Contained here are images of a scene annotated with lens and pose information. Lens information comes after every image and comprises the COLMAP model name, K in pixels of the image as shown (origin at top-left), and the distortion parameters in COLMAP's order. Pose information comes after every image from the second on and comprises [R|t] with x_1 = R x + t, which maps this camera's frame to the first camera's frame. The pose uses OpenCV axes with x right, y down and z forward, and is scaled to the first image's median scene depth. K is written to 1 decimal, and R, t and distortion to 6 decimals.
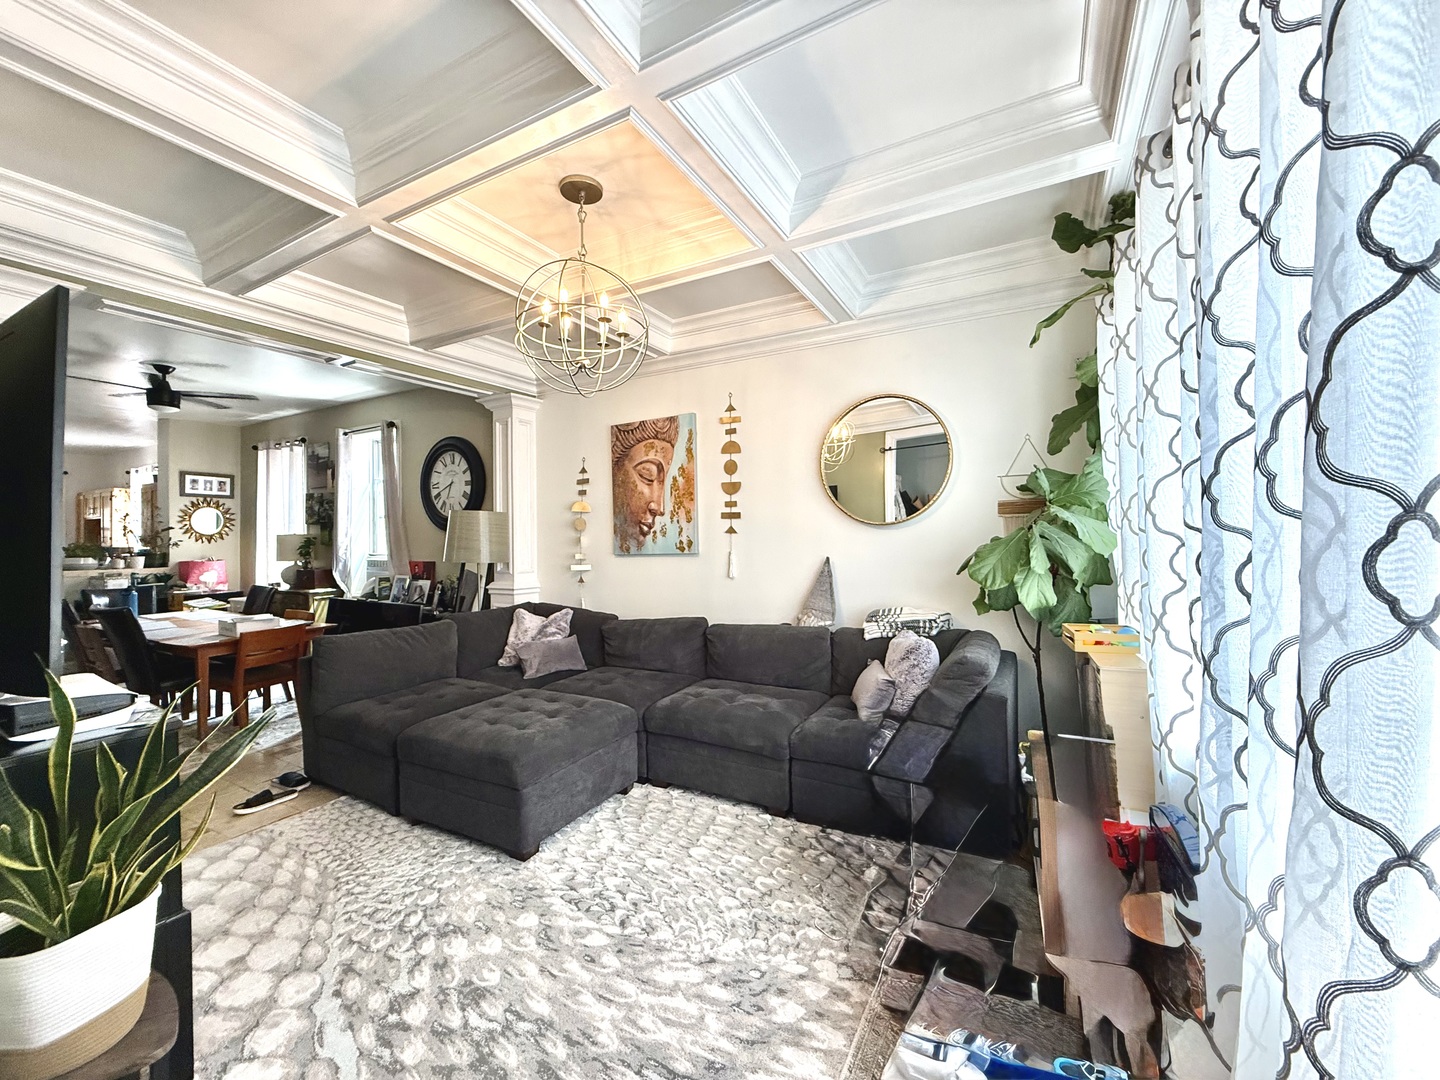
lens RADIAL K [[576.4, 0, 720.1], [0, 576.4, 539.8], [0, 0, 1]] dist [-0.000796, 0.000449]
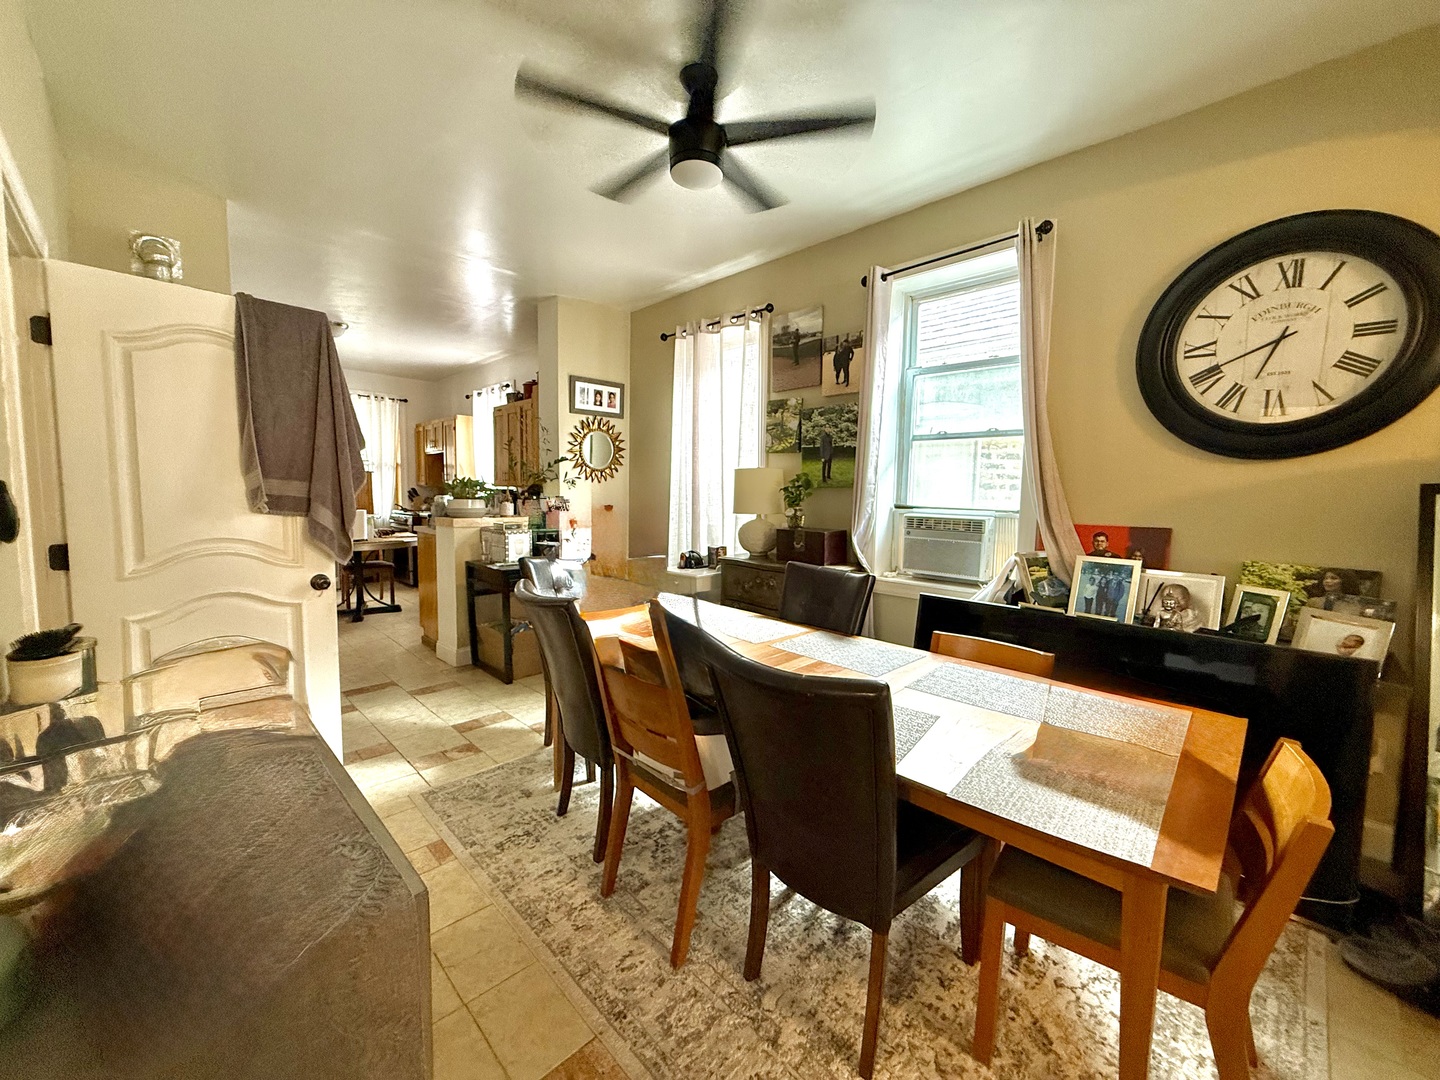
lens RADIAL K [[576.4, 0, 718.3], [0, 576.4, 541.5], [0, 0, 1]] dist [-0.000796, 0.000449]
pose [[0.956991, 0.044004, -0.286761, -0.561604], [-0.018970, 0.995806, 0.089501, 0.012100], [0.289497, -0.080212, 0.953812, 0.382165]]
